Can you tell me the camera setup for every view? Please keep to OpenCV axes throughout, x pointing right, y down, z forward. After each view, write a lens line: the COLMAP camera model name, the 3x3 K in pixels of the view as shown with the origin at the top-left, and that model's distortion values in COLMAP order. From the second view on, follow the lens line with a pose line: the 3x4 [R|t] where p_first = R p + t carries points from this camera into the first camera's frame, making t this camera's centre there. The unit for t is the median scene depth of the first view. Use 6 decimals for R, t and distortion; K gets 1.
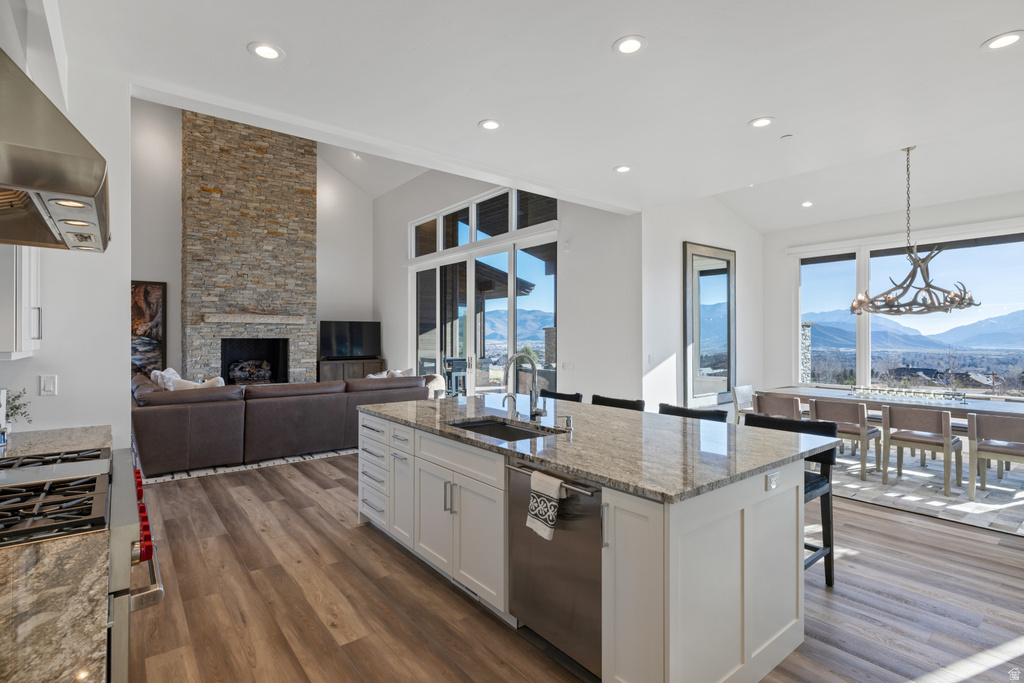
lens RADIAL K [[503.8, 0, 512.0], [0, 503.8, 341.5], [0, 0, 1]] dist [-0.002671, -0.000798]
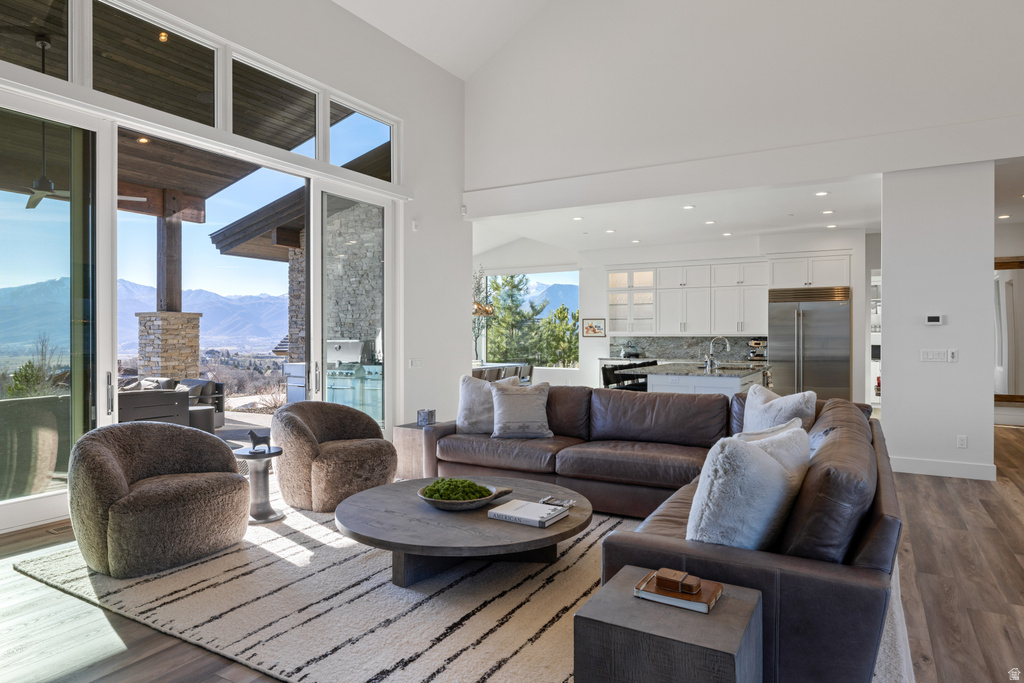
lens RADIAL K [[612.1, 0, 512.0], [0, 612.1, 341.5], [0, 0, 1]] dist [-0.009095, -0.001063]
pose [[-0.374231, -0.011110, 0.927269, -1.849861], [0.008272, 0.999848, 0.015318, -0.009159], [-0.927299, 0.013403, -0.374082, 2.520522]]
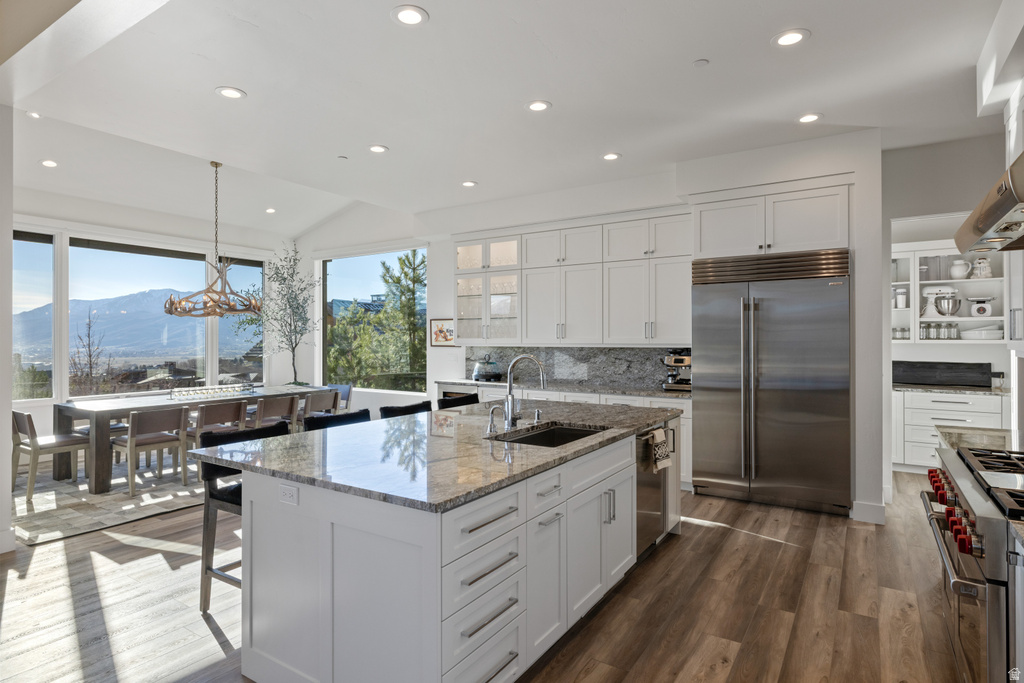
lens RADIAL K [[543.6, 0, 512.0], [0, 543.6, 341.5], [0, 0, 1]] dist [0.003158, 0.000607]
pose [[-0.315342, -0.005478, 0.948962, -1.044574], [0.009698, 0.999913, 0.008995, -0.012022], [-0.948929, 0.012039, -0.315261, 1.506474]]
